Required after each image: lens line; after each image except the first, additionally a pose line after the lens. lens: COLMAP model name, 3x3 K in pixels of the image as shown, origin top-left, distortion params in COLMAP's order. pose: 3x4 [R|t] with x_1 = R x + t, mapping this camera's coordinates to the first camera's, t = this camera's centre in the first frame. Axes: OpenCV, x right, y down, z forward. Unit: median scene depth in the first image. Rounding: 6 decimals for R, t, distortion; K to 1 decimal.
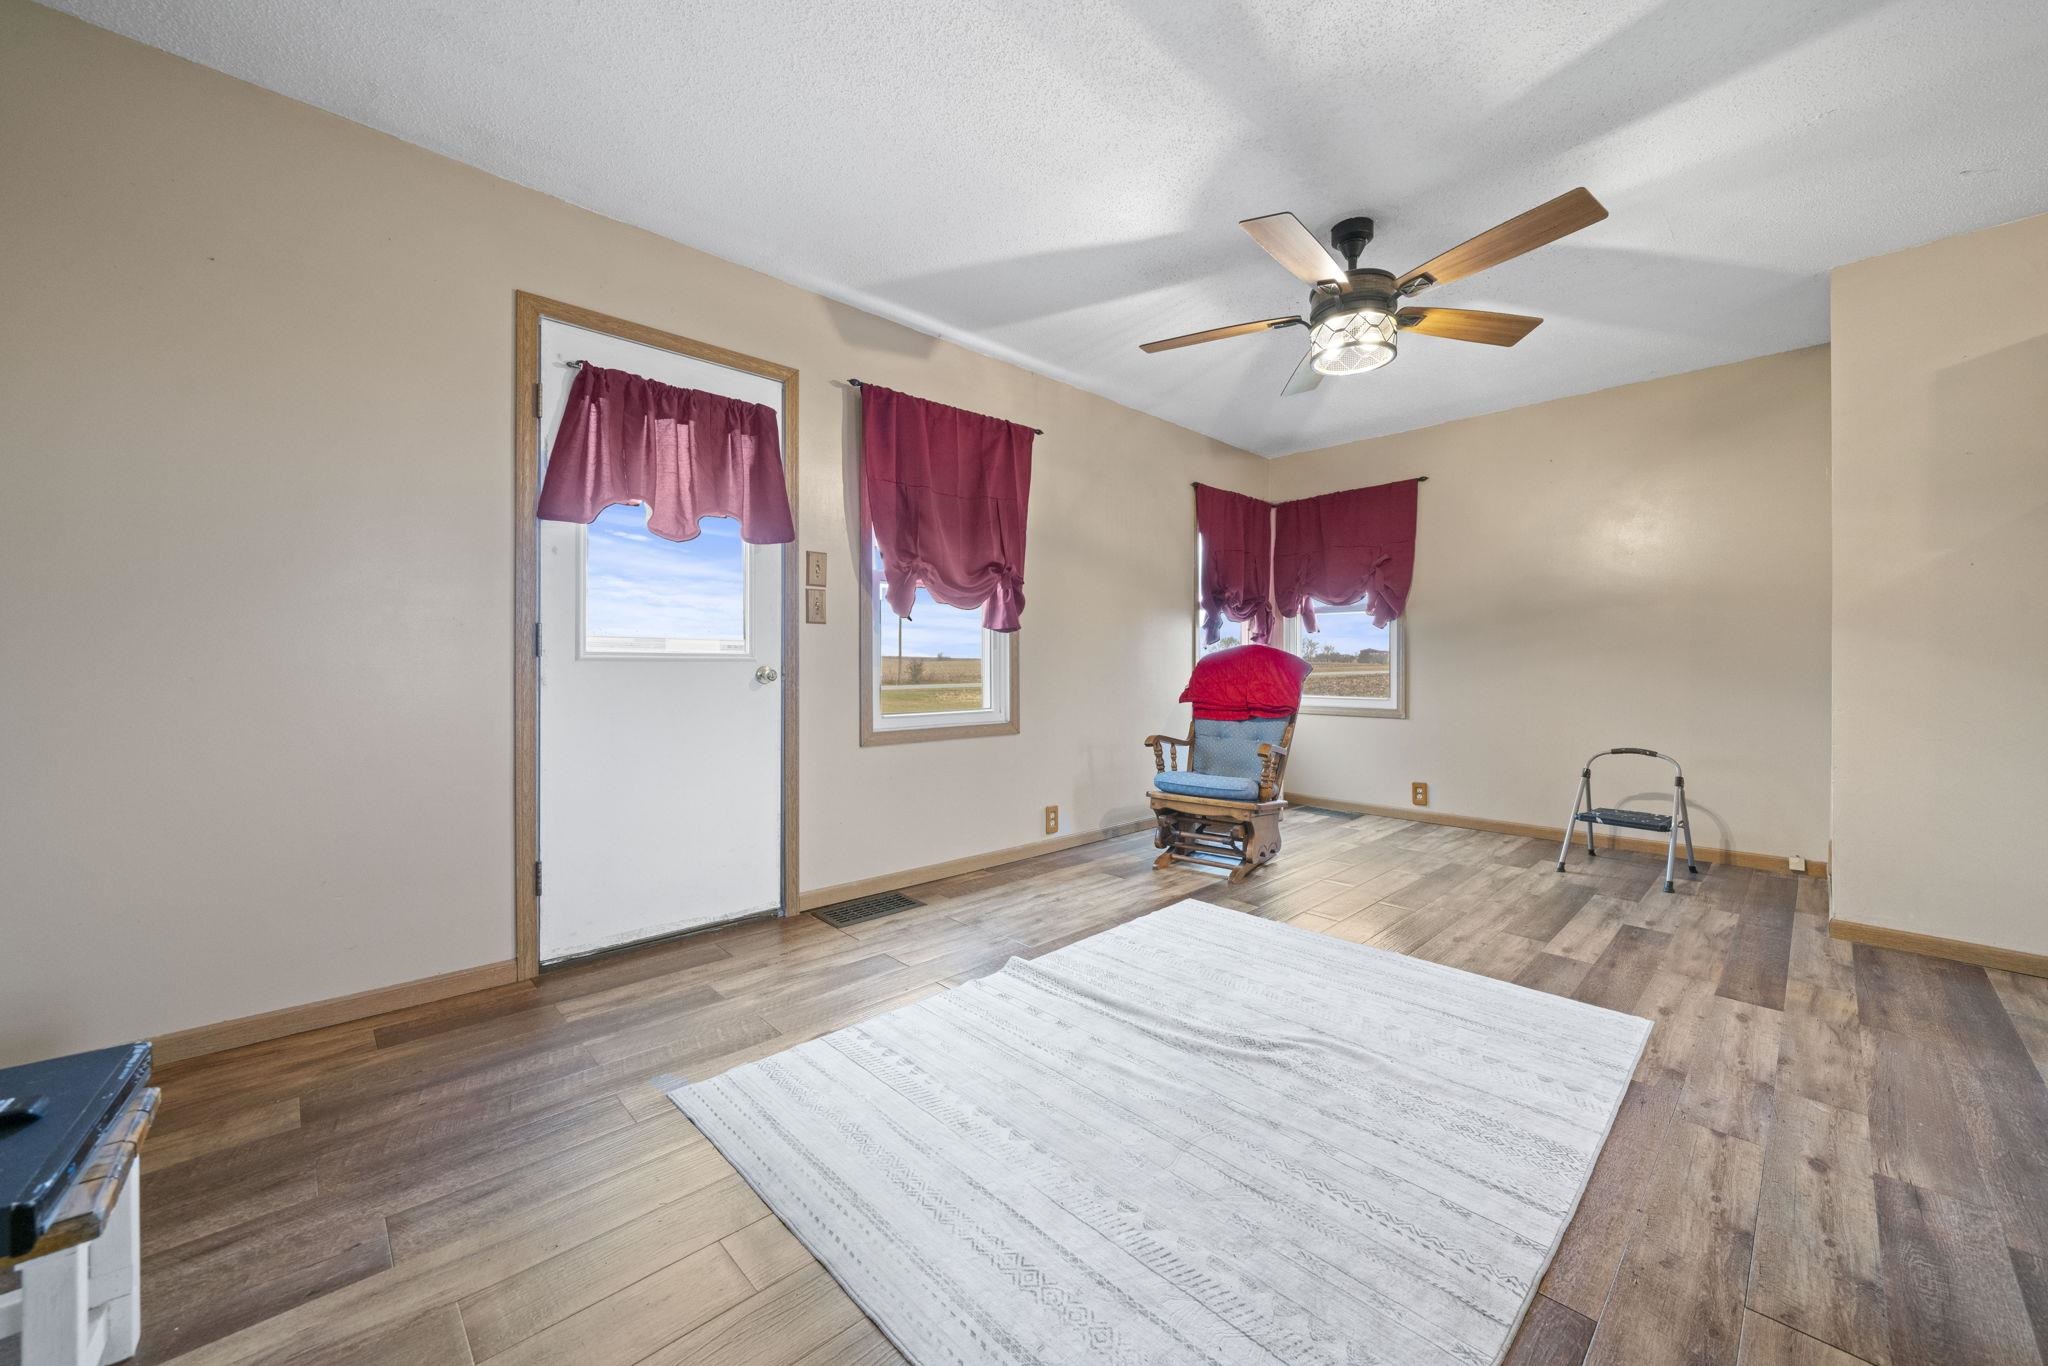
lens RADIAL K [[775.5, 0, 1030.5], [0, 775.5, 666.8], [0, 0, 1]] dist [-0.005558, 0.000399]
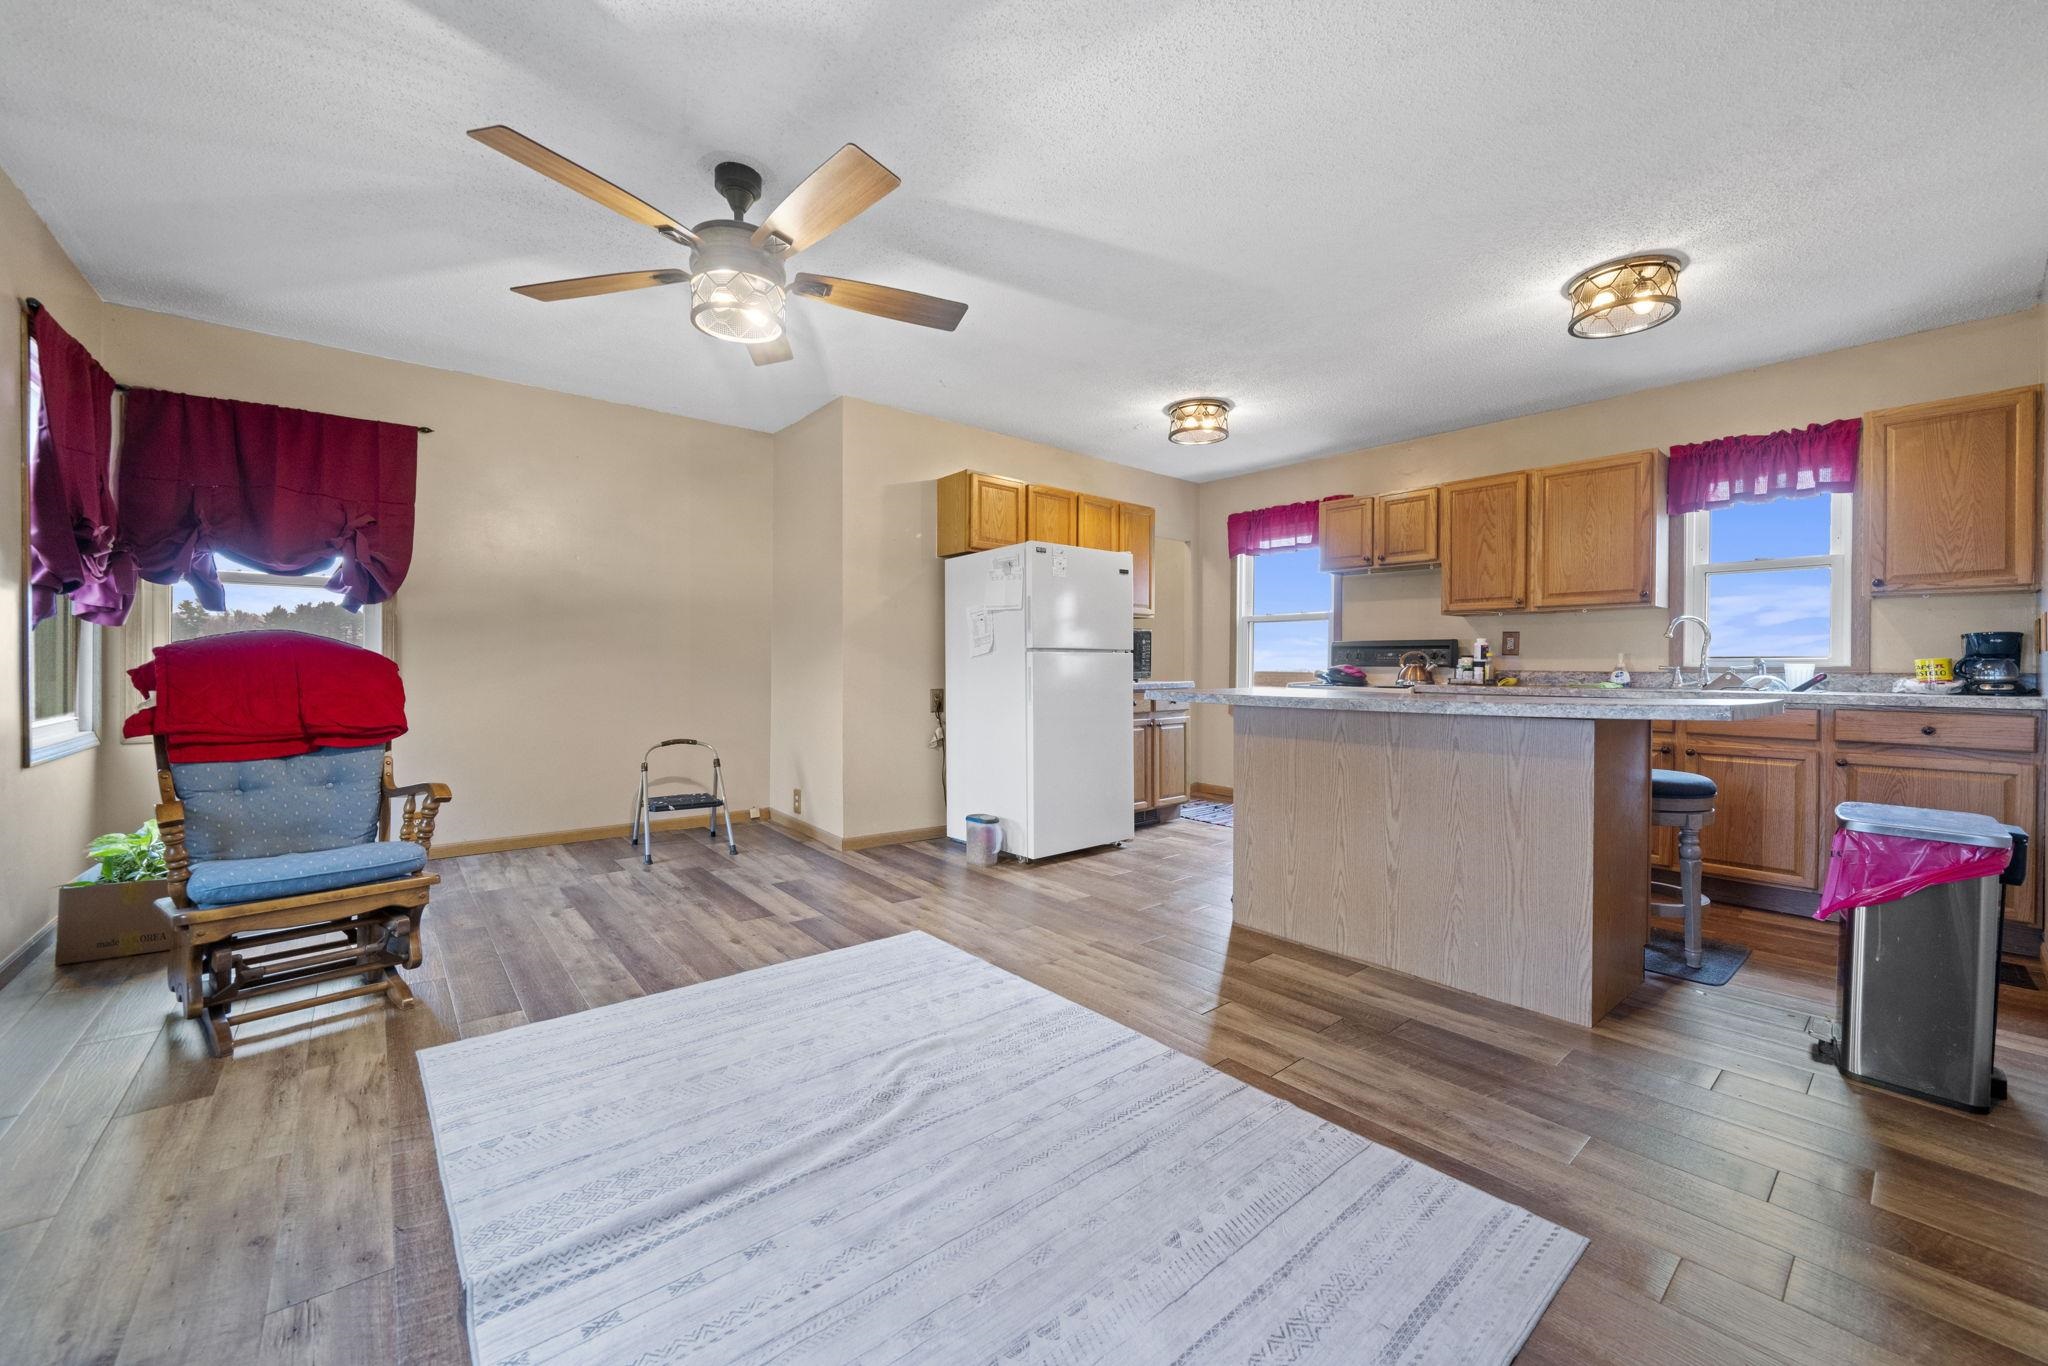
lens RADIAL K [[775.5, 0, 1029.2], [0, 775.5, 670.3], [0, 0, 1]] dist [-0.005558, 0.000399]
pose [[0.070990, -0.007317, 0.997450, -0.469671], [-0.004116, 0.999962, 0.007629, -0.008099], [-0.997469, -0.004647, 0.070957, 0.623504]]
